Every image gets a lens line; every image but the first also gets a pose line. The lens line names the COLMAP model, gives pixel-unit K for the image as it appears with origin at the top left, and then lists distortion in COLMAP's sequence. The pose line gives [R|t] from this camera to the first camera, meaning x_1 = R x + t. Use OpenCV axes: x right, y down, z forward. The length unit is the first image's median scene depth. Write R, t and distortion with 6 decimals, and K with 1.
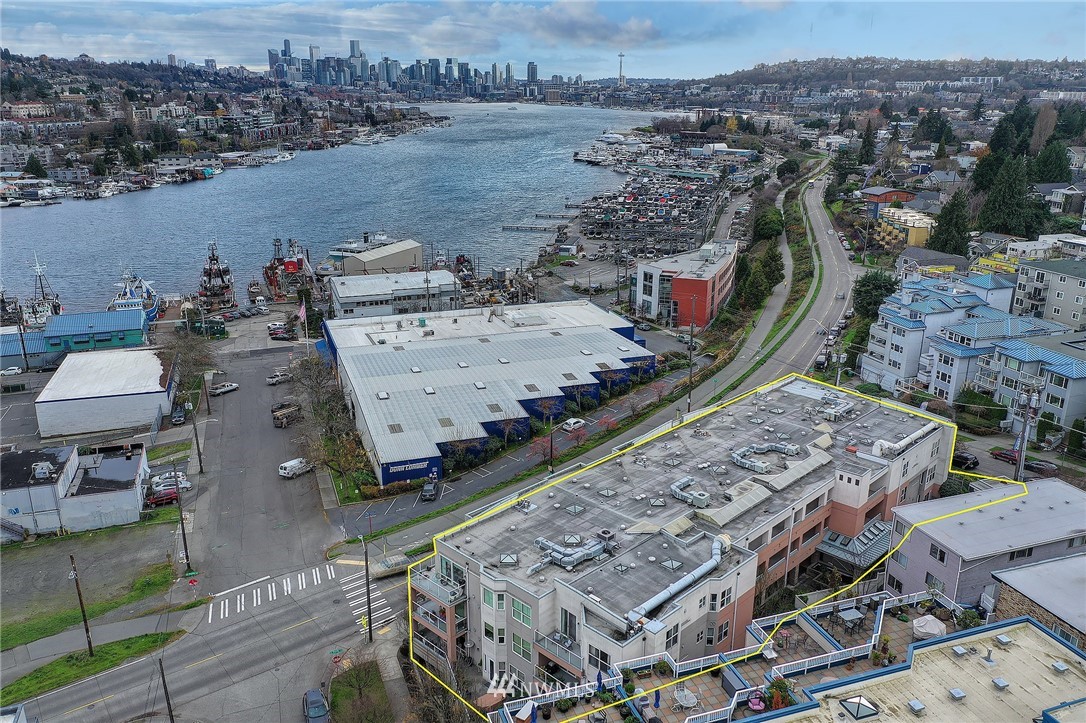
lens RADIAL K [[858.5, 0, 543.0], [0, 858.5, 361.5], [0, 0, 1]] dist [-0.002092, -0.001441]
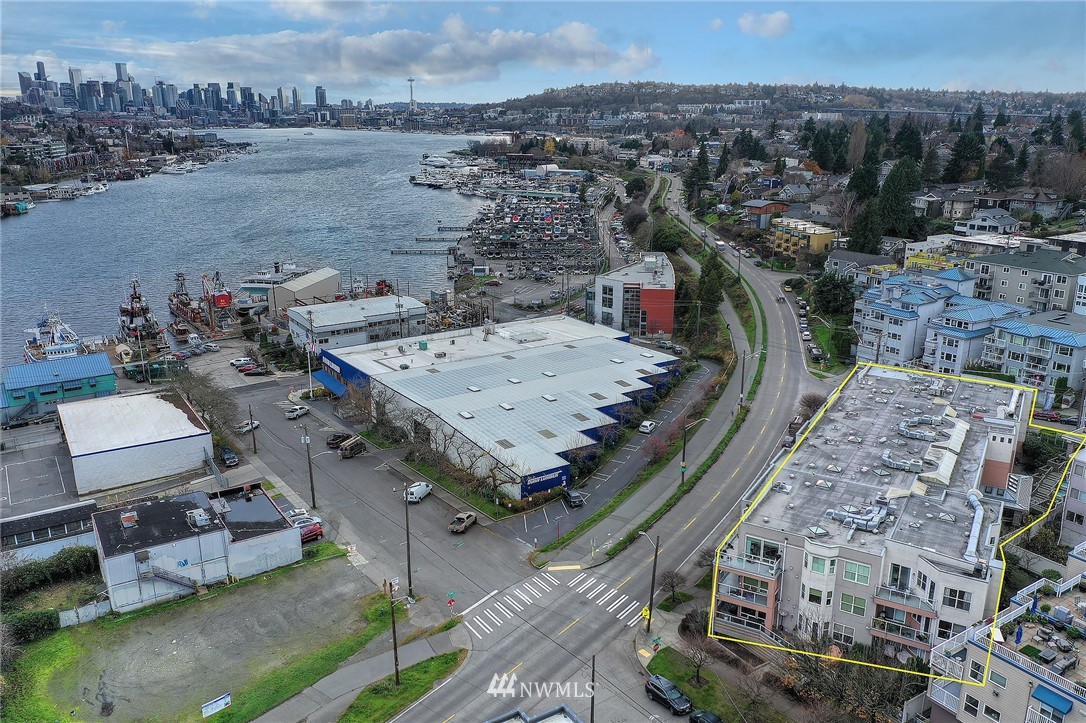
lens RADIAL K [[858.5, 0, 543.0], [0, 858.5, 361.5], [0, 0, 1]] dist [-0.002092, -0.001441]
pose [[0.970981, -0.072077, 0.228037, -0.127366], [0.077876, 0.996826, -0.016522, 0.000155], [-0.226122, 0.033801, 0.973512, -0.003554]]
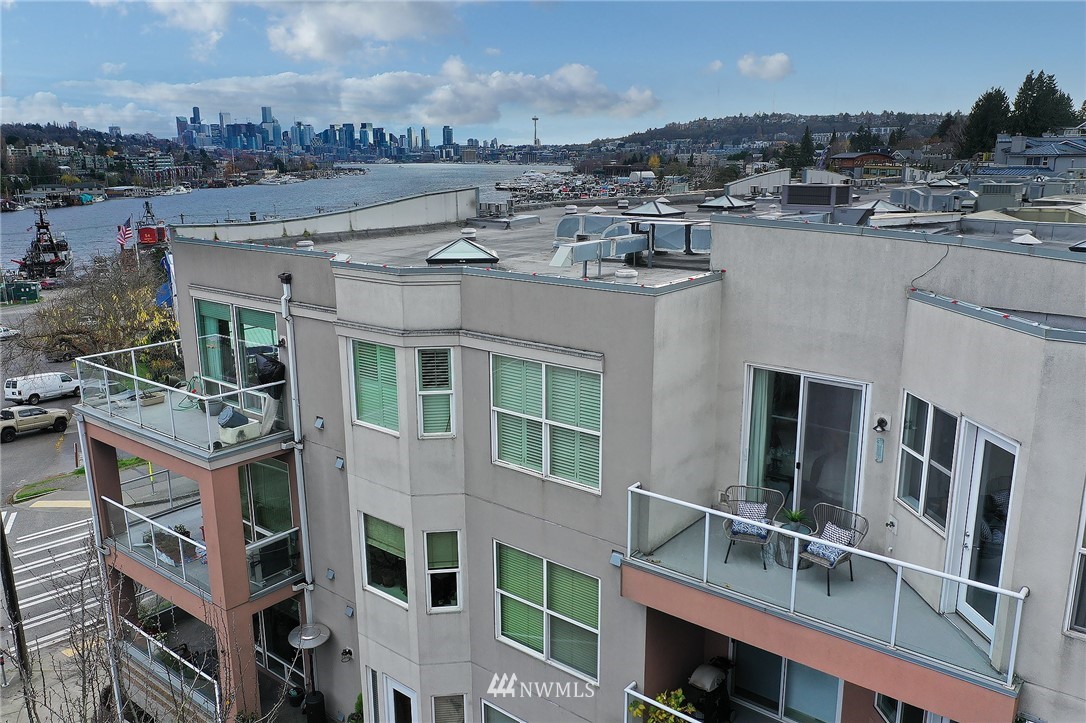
lens RADIAL K [[858.5, 0, 543.0], [0, 858.5, 361.5], [0, 0, 1]] dist [-0.002092, -0.001441]
pose [[0.995396, -0.032416, 0.090201, -0.008142], [0.039187, 0.996464, -0.074328, 0.056291], [-0.087472, 0.077520, 0.993146, 0.154201]]
